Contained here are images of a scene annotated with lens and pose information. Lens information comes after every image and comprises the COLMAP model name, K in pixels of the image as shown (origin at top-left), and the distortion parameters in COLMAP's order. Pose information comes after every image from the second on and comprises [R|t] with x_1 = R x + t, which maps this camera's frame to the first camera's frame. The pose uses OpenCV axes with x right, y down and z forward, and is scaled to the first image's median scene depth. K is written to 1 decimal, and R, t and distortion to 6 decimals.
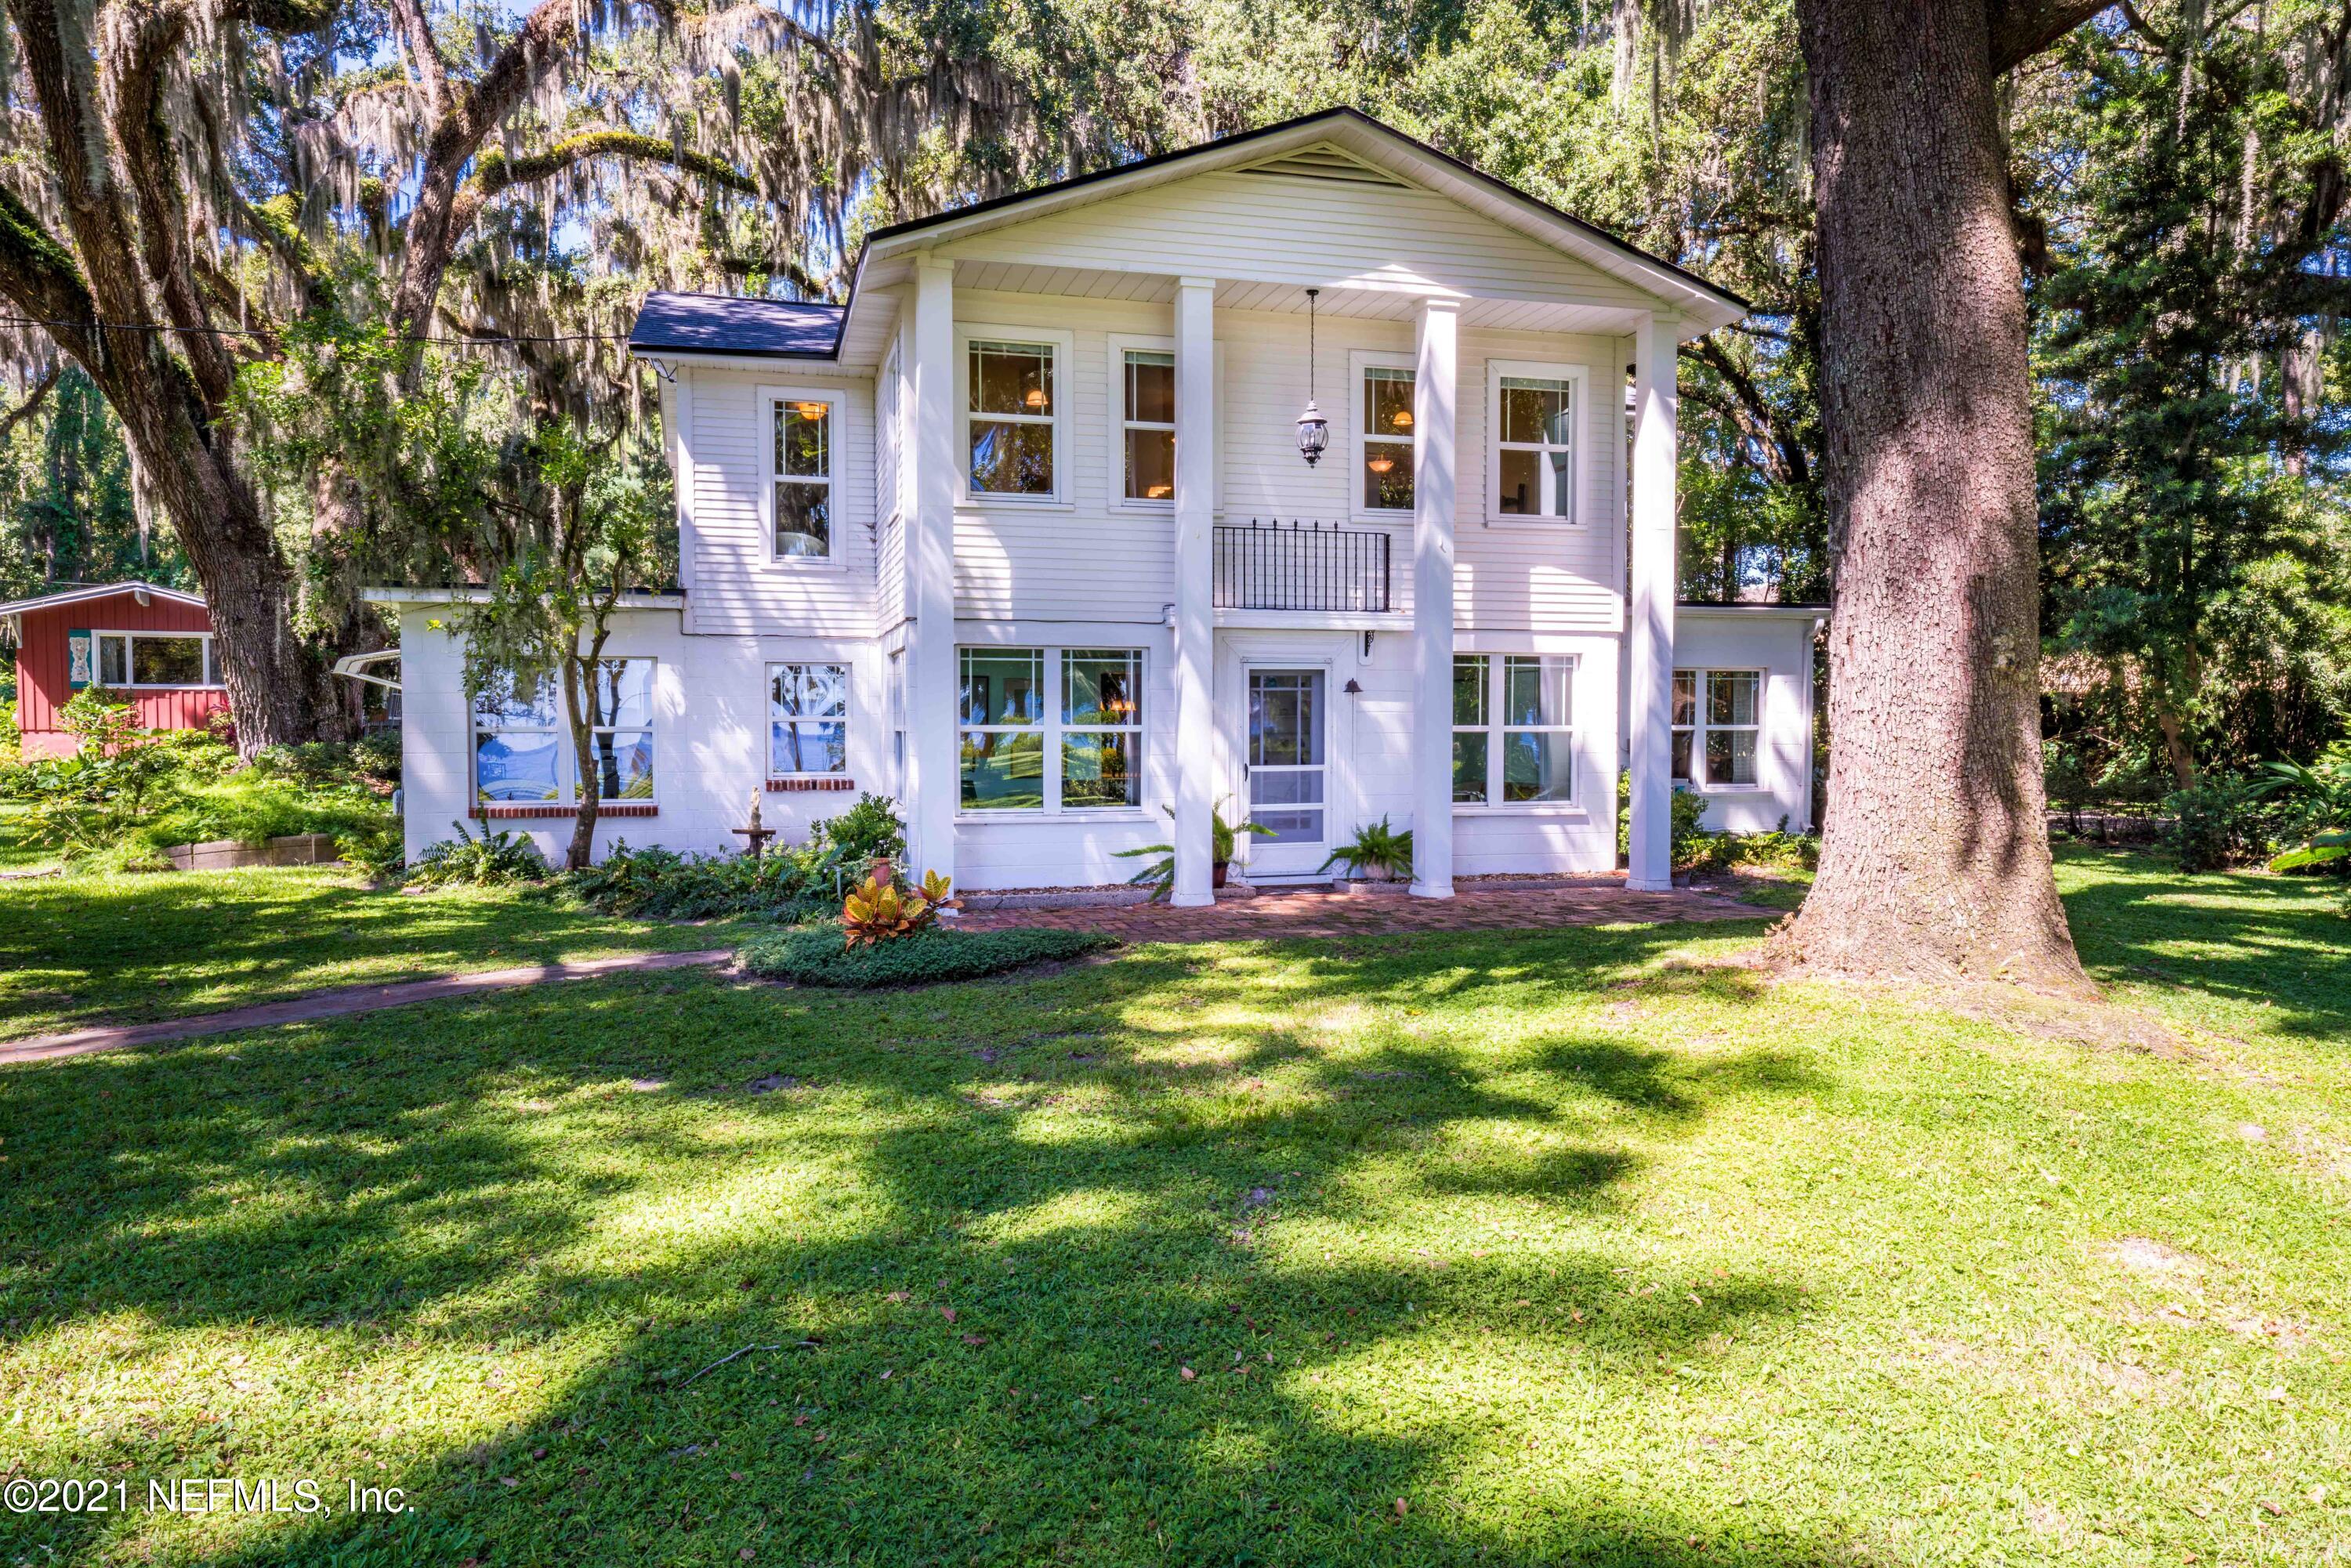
lens RADIAL K [[1567.1, 0, 1183.8], [0, 1567.1, 773.6], [0, 0, 1]] dist [-0.005269, 0.024268]
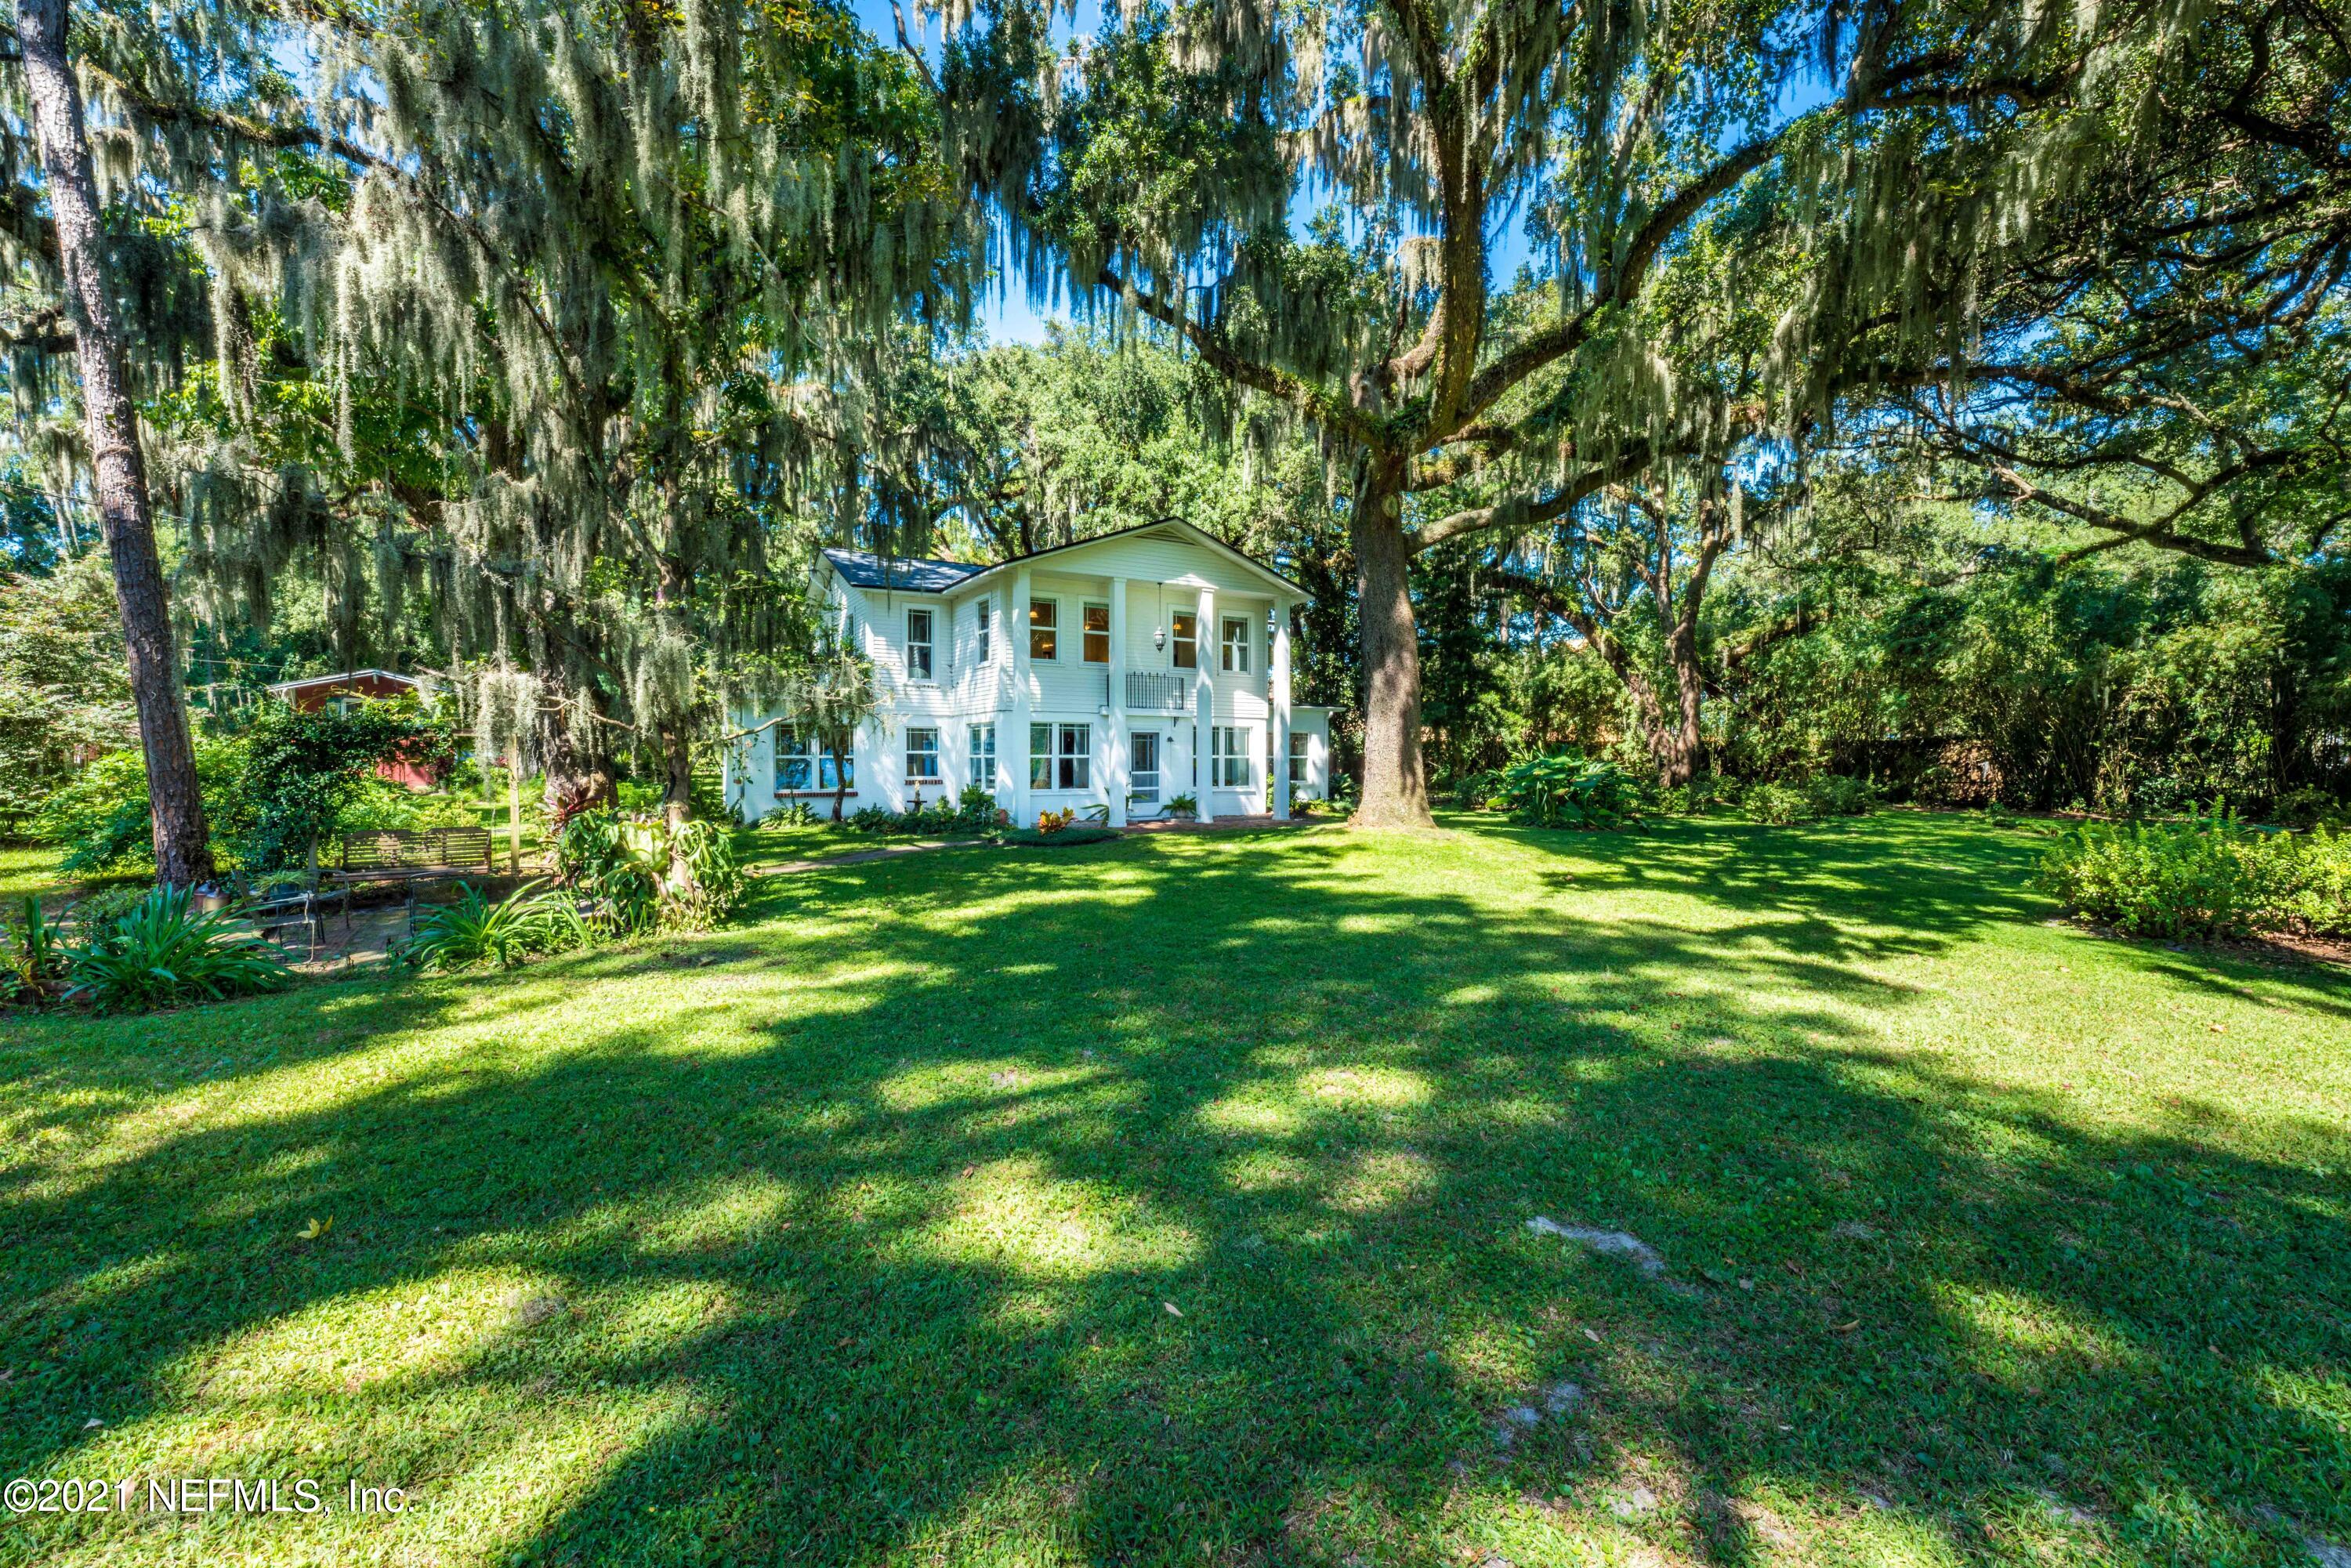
lens RADIAL K [[1567.1, 0, 1183.8], [0, 1567.1, 773.6], [0, 0, 1]] dist [-0.005269, 0.024268]
pose [[0.930496, -0.002419, 0.366294, -0.775526], [0.014233, 0.999462, -0.029554, 0.071795], [-0.366025, 0.032714, 0.930030, -1.299841]]
